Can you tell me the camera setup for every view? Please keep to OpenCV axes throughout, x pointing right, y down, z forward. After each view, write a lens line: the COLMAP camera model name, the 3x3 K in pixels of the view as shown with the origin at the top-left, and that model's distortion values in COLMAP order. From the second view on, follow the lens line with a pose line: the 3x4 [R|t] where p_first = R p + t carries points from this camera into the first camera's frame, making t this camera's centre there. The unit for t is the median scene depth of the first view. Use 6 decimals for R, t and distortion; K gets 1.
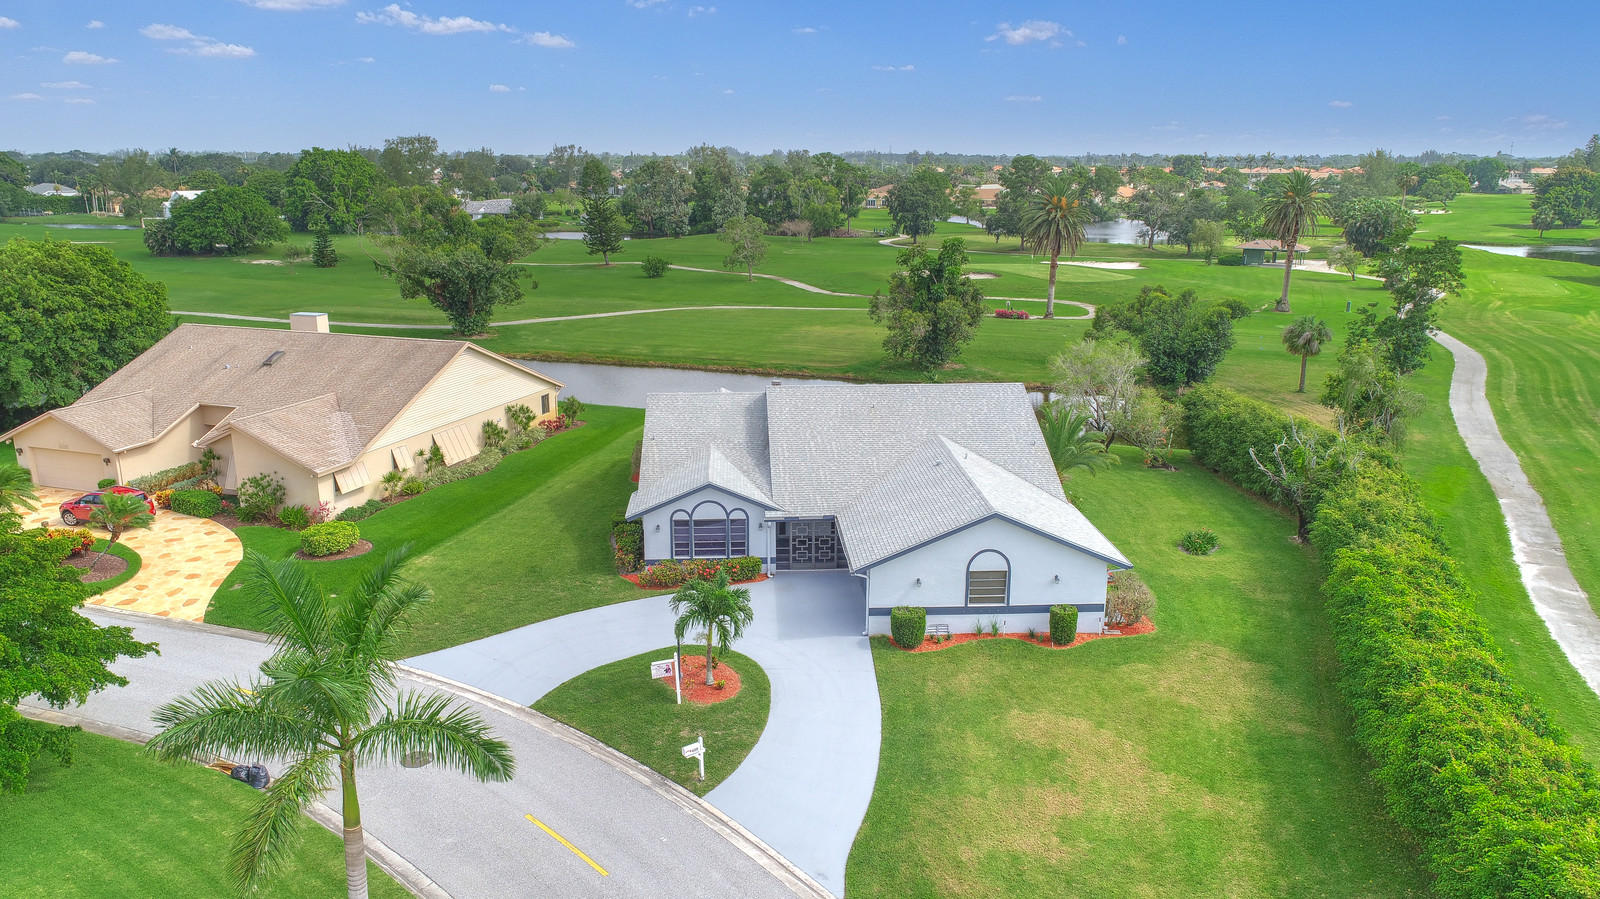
lens RADIAL K [[1138.9, 0, 802.7], [0, 1138.9, 455.9], [0, 0, 1]] dist [-0.001579, -0.002738]
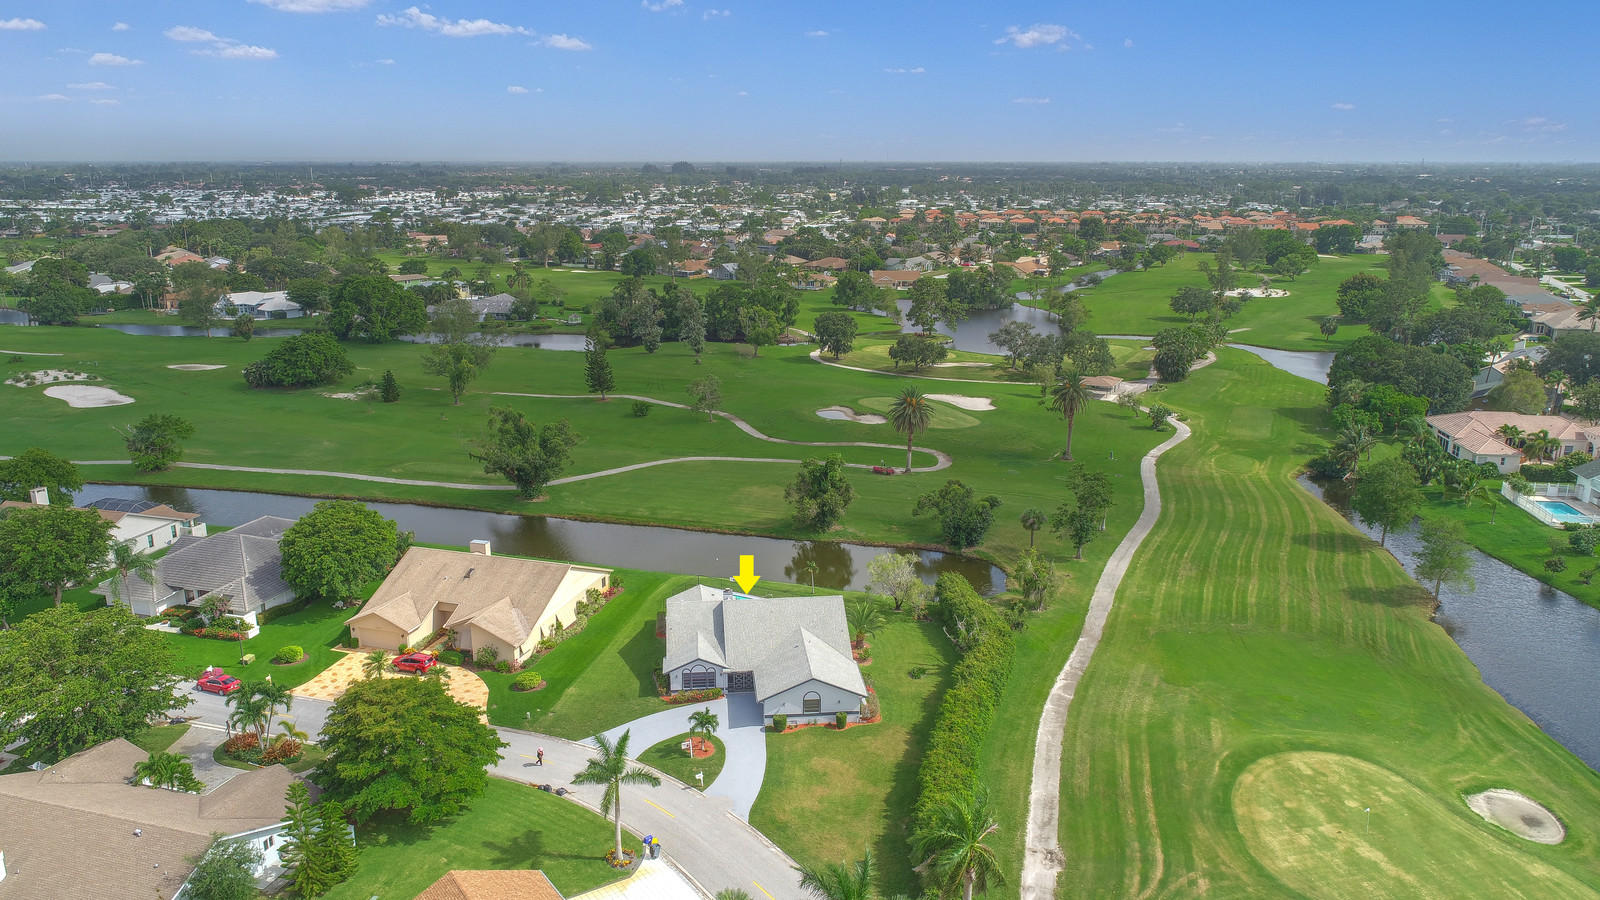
lens RADIAL K [[1138.9, 0, 796.4], [0, 1138.9, 443.7], [0, 0, 1]] dist [-0.001579, -0.002738]
pose [[0.999412, -0.014517, 0.031053, 0.049949], [0.014650, 0.999885, -0.004033, -0.383975], [-0.030991, 0.004486, 0.999510, -1.281688]]
